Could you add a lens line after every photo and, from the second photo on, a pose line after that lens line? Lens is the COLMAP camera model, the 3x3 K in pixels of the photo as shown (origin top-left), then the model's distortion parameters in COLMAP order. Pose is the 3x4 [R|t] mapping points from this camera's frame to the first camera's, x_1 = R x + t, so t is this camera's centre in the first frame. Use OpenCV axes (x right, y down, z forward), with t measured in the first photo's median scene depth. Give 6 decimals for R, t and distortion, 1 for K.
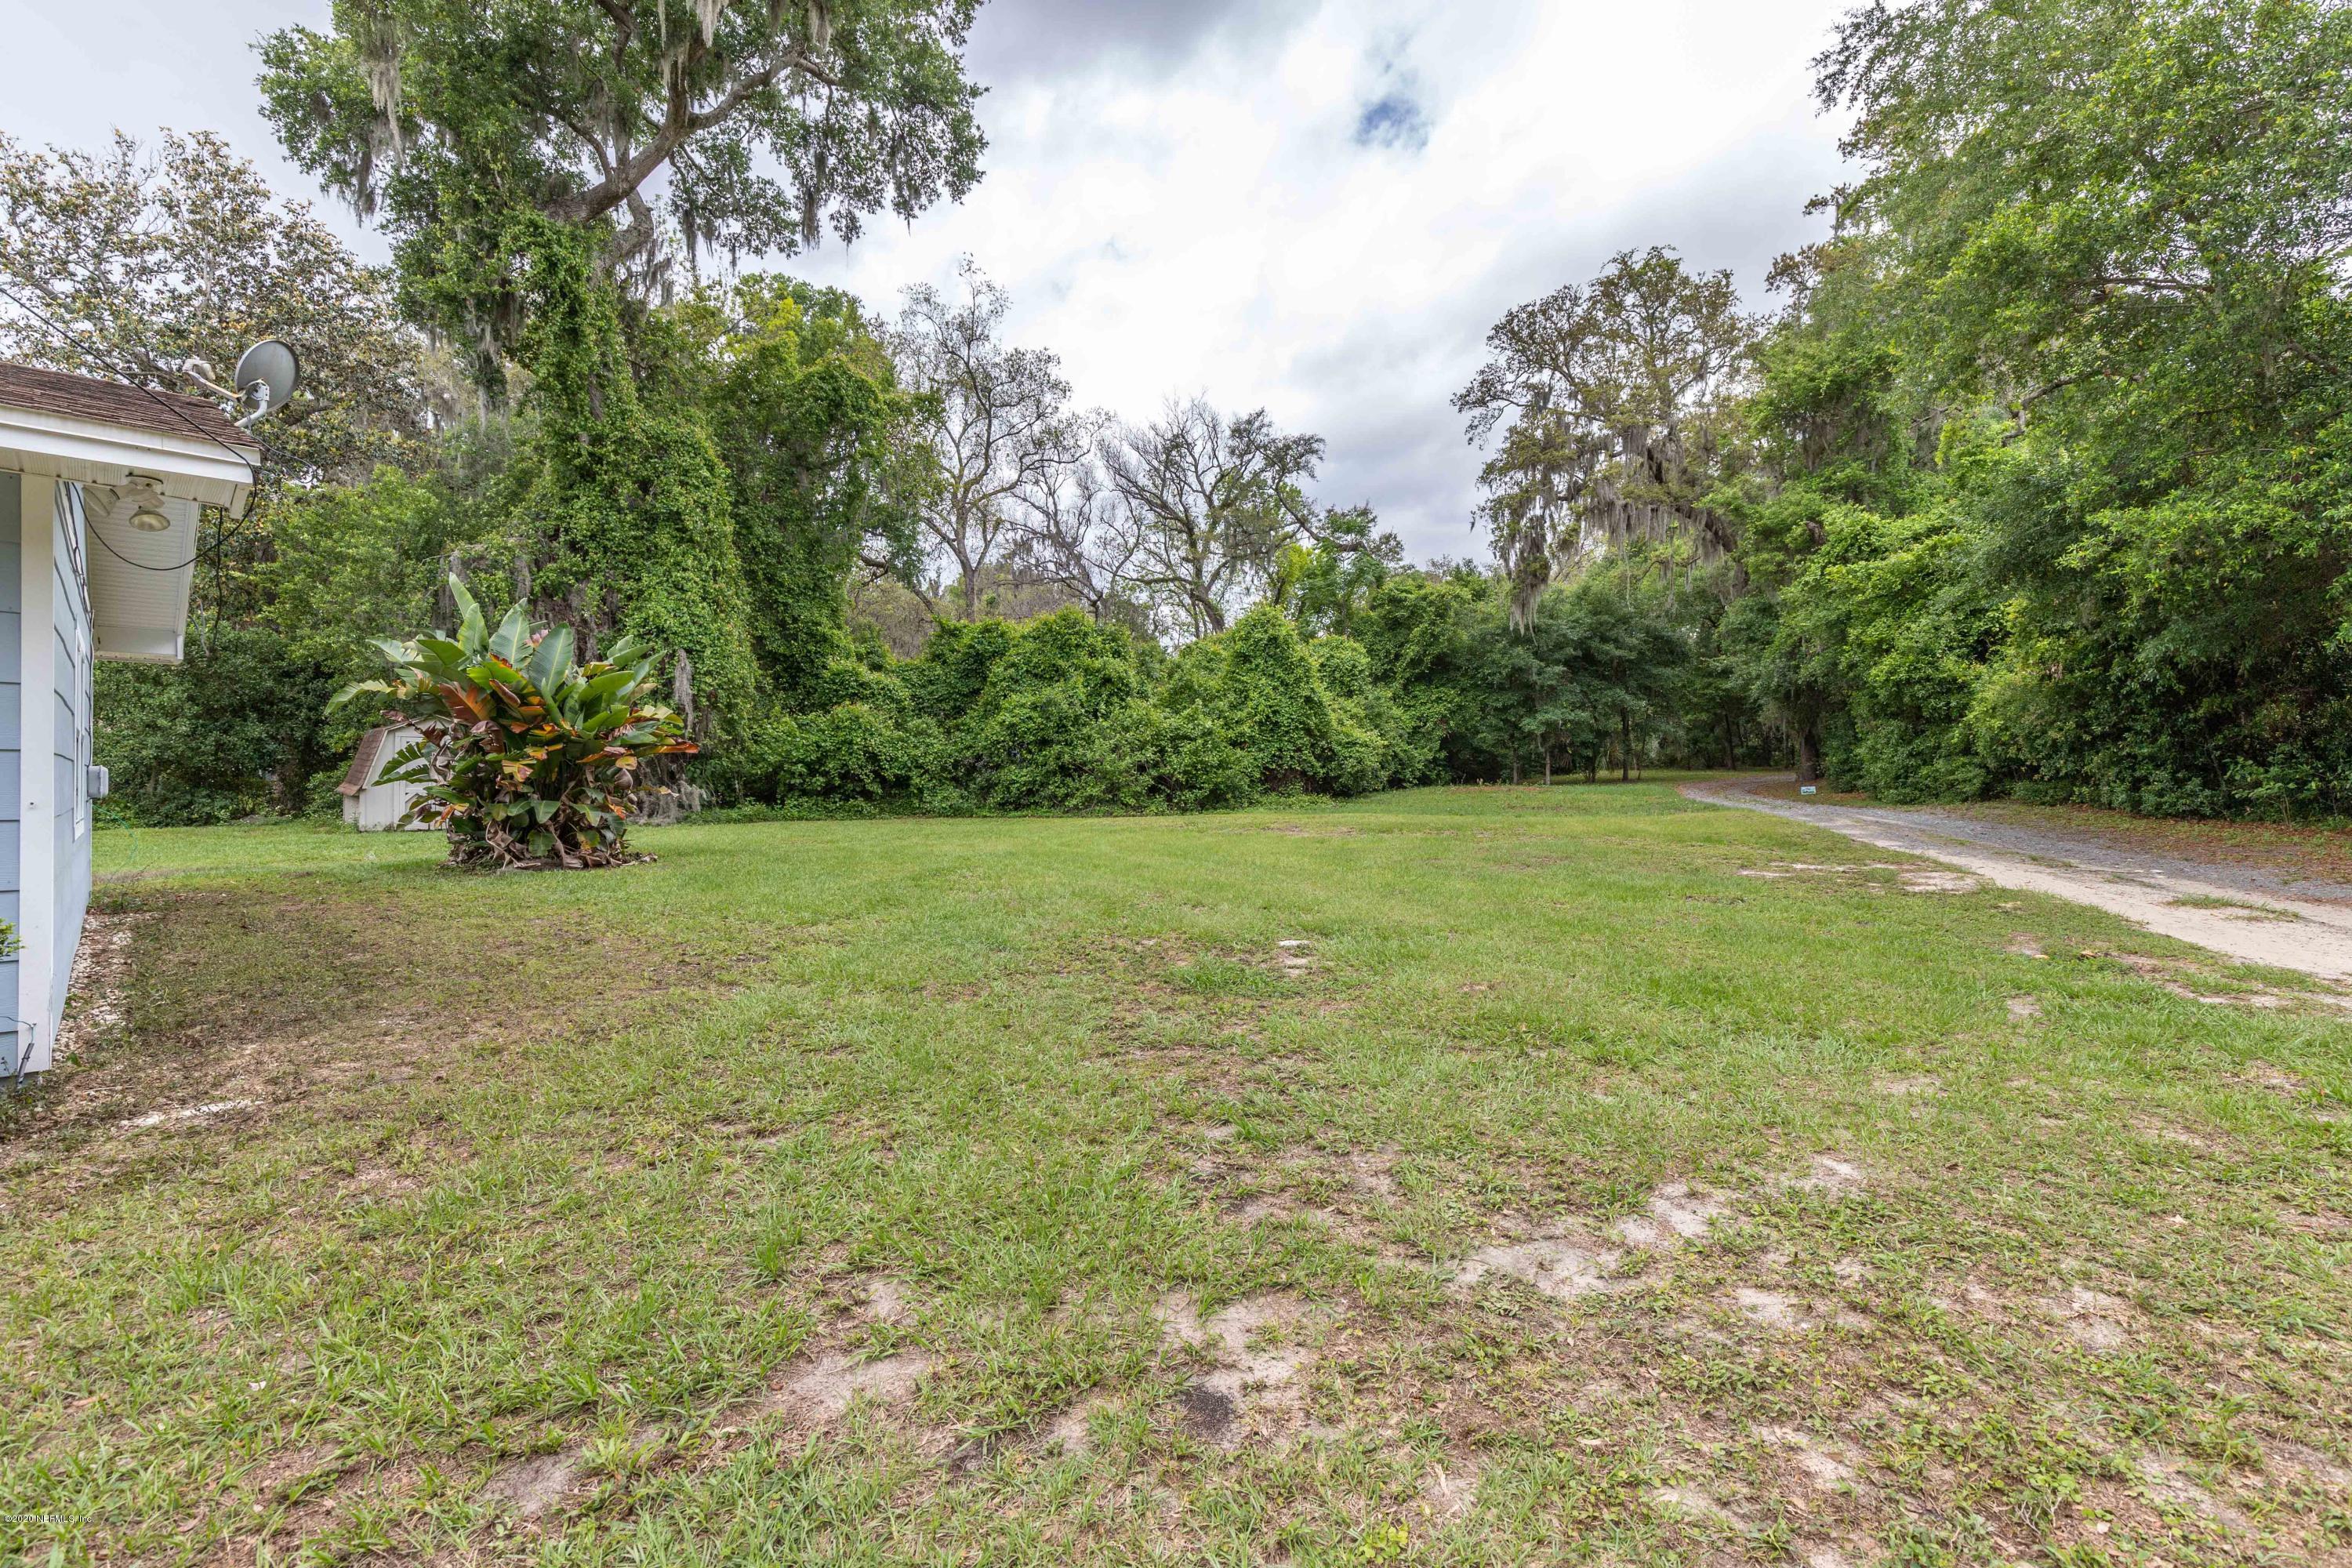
lens RADIAL K [[1044.5, 0, 1204.0], [0, 1044.5, 782.4], [0, 0, 1]] dist [0.005098, -0.000927]
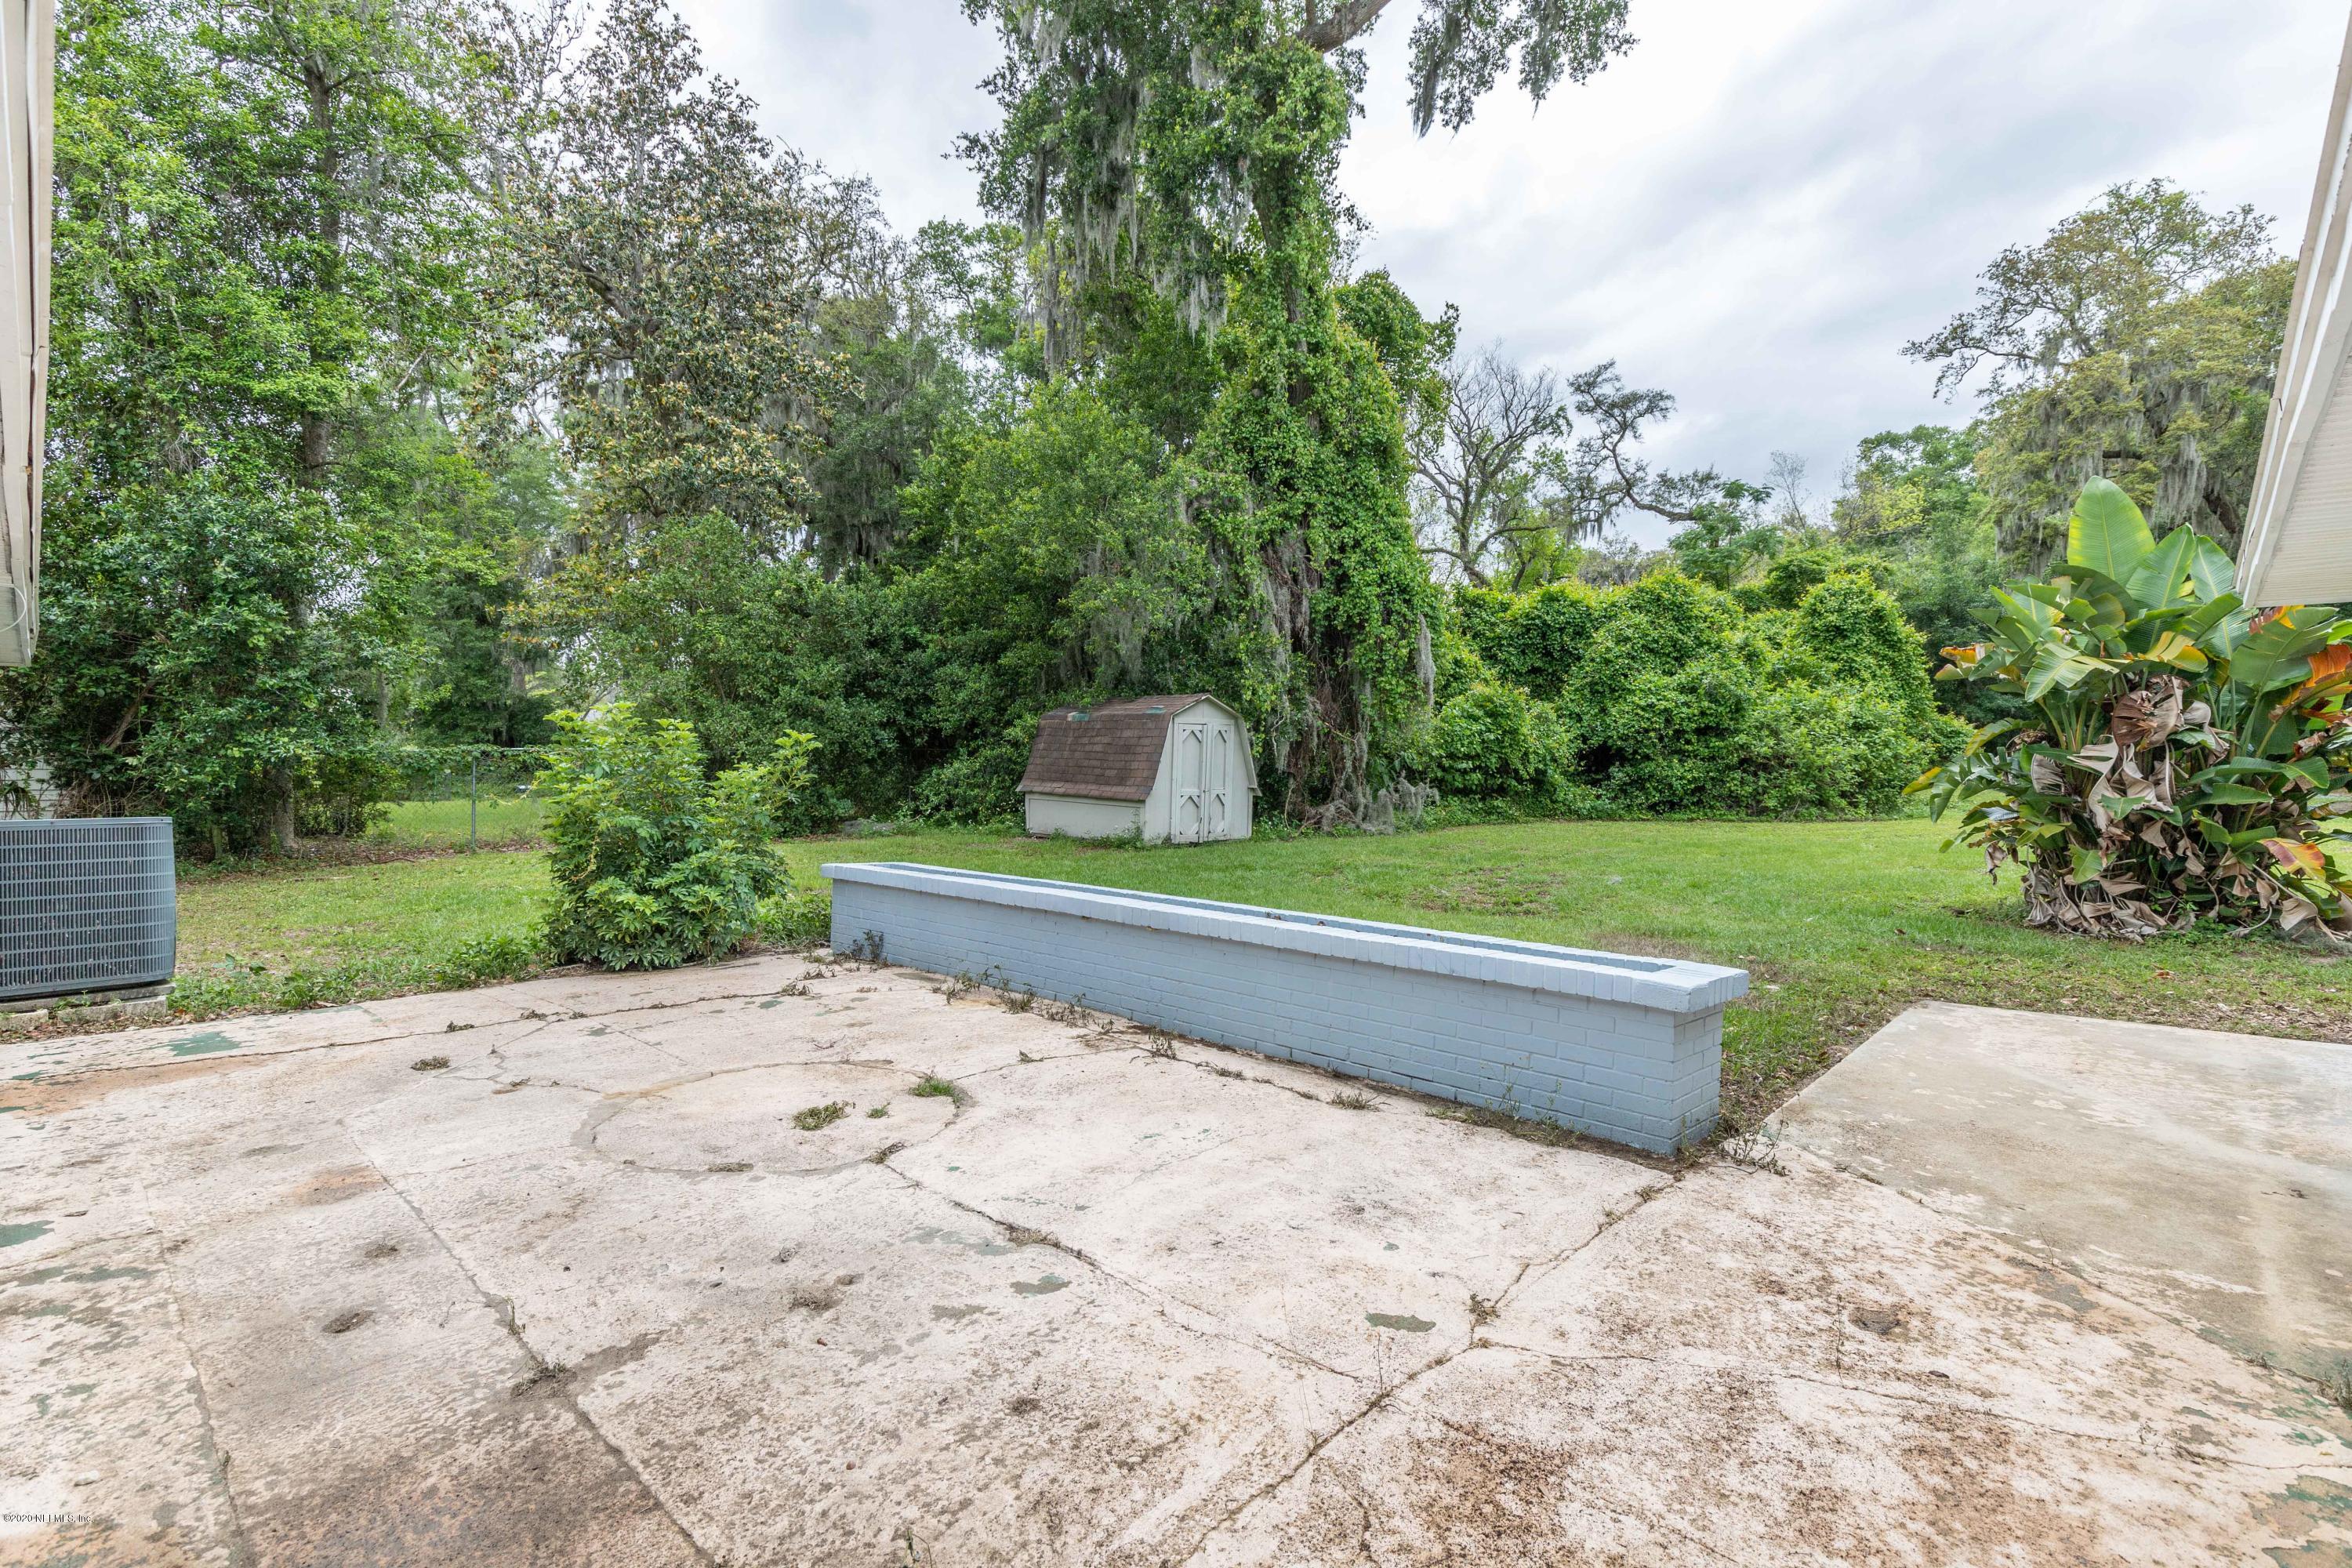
lens RADIAL K [[1067.6, 0, 1189.6], [0, 1067.6, 780.0], [0, 0, 1]] dist [0.012310, -0.000334]
pose [[0.998927, 0.005048, 0.046041, -0.587570], [-0.005621, 0.999908, 0.012331, -0.007282], [-0.045974, -0.012577, 0.998863, 0.151449]]
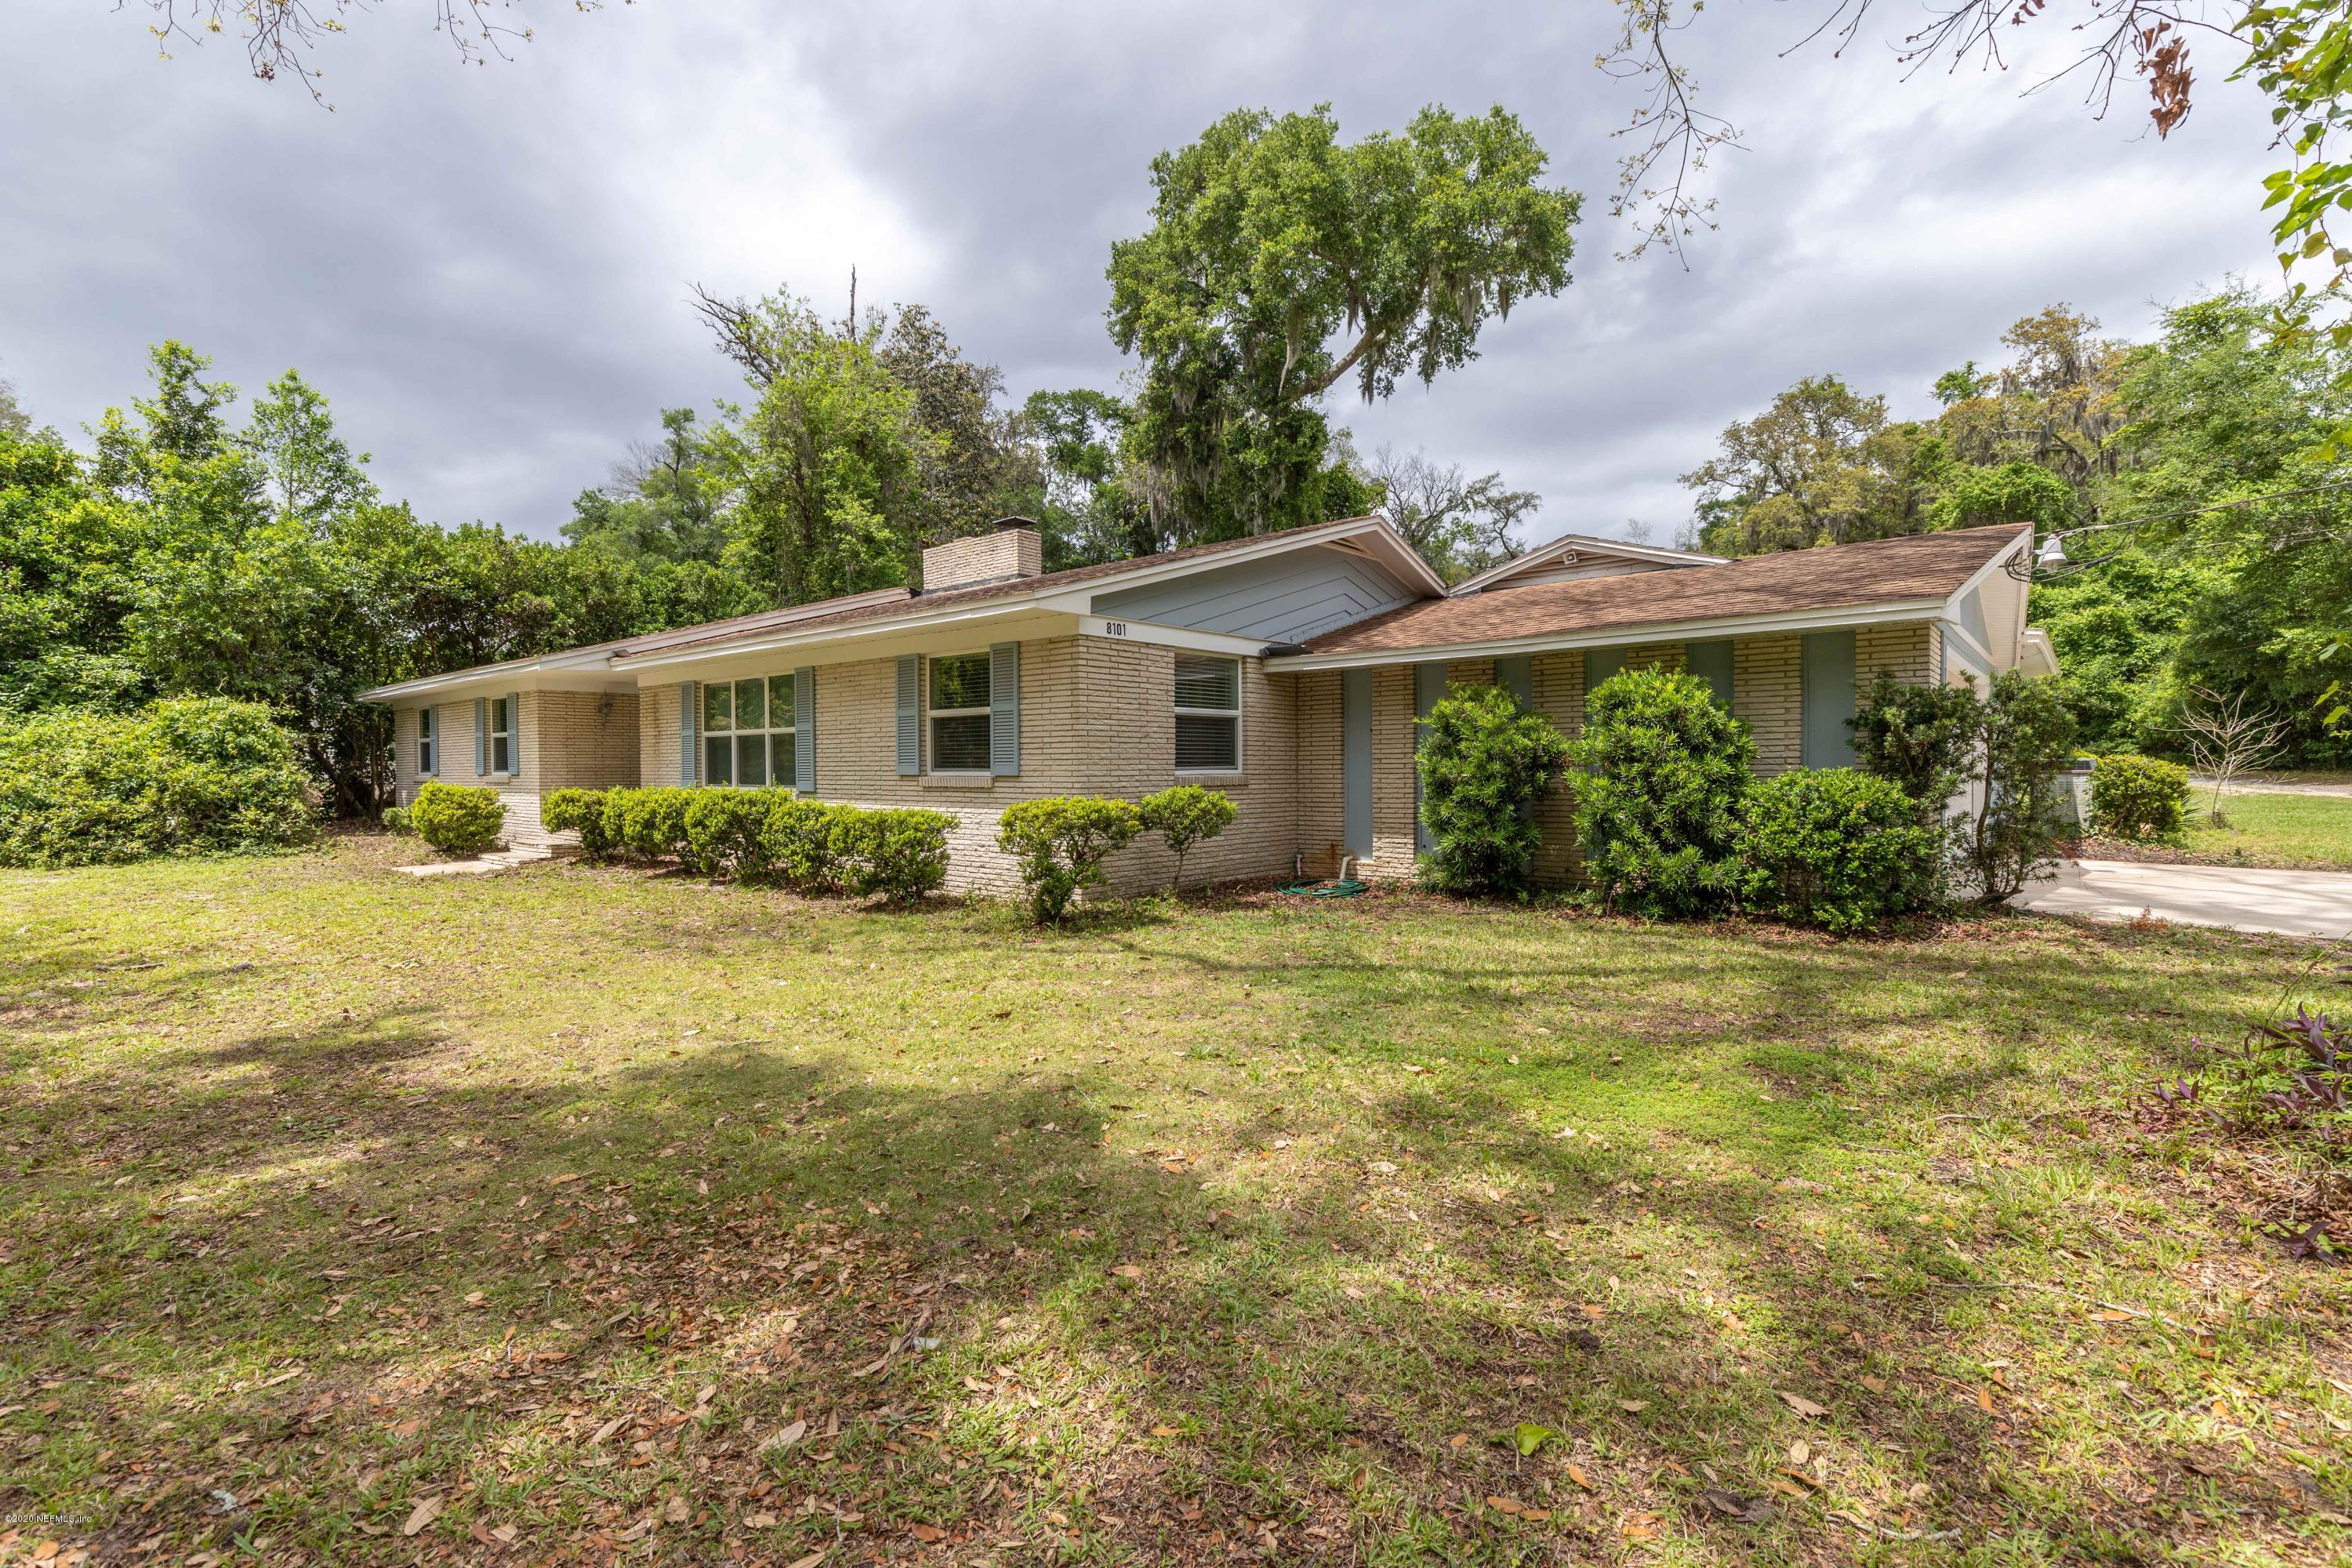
lens RADIAL K [[1059.2, 0, 1176.0], [0, 1059.2, 784.0], [0, 0, 1]] dist [0.006151, -0.000196]
pose [[0.996955, -0.009322, 0.077418, -0.755602], [0.007932, 0.999802, 0.018235, 0.005012], [-0.077573, -0.017566, 0.996832, -0.489541]]
